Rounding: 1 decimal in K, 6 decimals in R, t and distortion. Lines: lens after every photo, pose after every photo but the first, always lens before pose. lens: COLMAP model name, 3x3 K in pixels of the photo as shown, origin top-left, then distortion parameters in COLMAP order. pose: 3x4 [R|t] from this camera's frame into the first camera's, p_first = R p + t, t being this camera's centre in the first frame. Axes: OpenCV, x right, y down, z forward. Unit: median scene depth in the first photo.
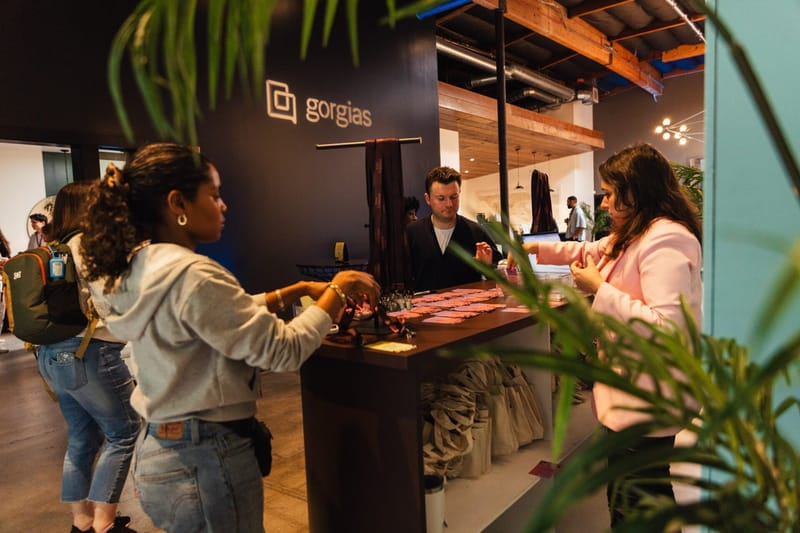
lens RADIAL K [[538.6, 0, 400.0], [0, 538.6, 266.5], [0, 0, 1]] dist [-0.001237, -0.000676]
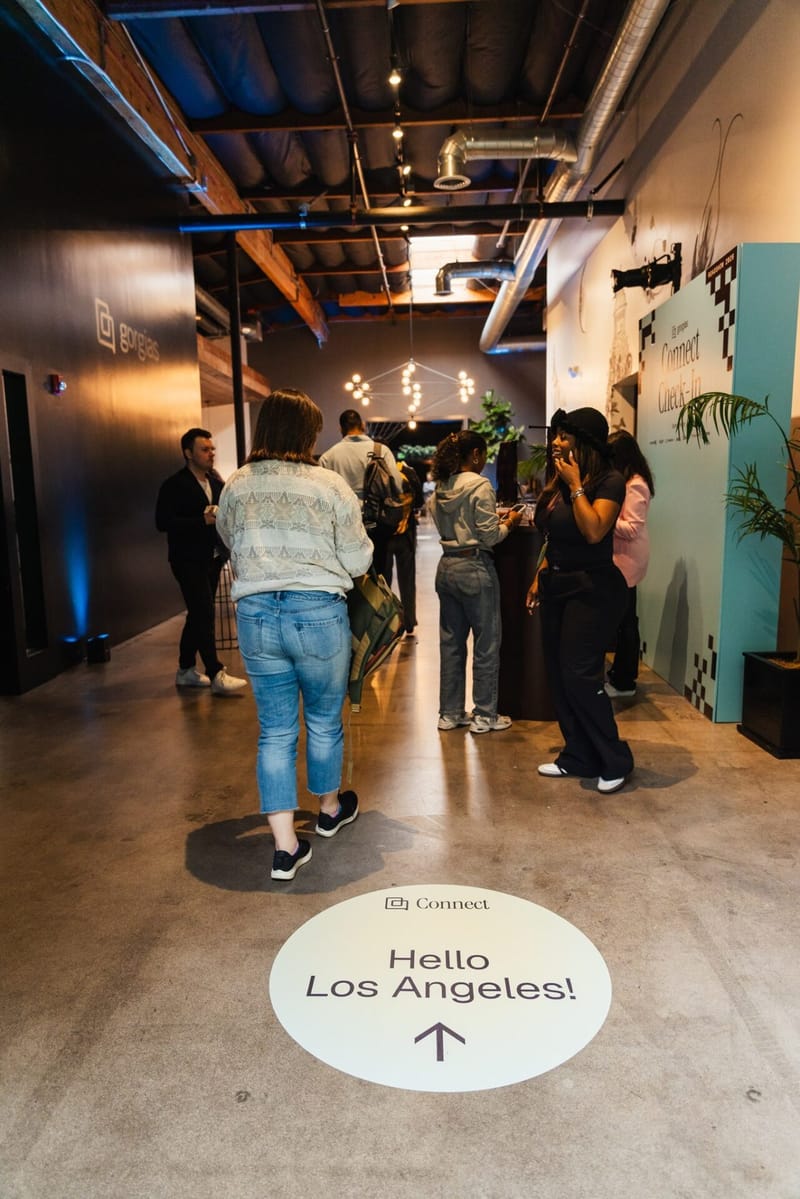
lens RADIAL K [[807.2, 0, 400.0], [0, 807.2, 599.5], [0, 0, 1]] dist [-0.001237, -0.000676]
pose [[0.793499, -0.056009, 0.605989, -0.278420], [0.027637, 0.998045, 0.056057, 0.023636], [-0.607944, -0.027733, 0.793495, -0.113940]]
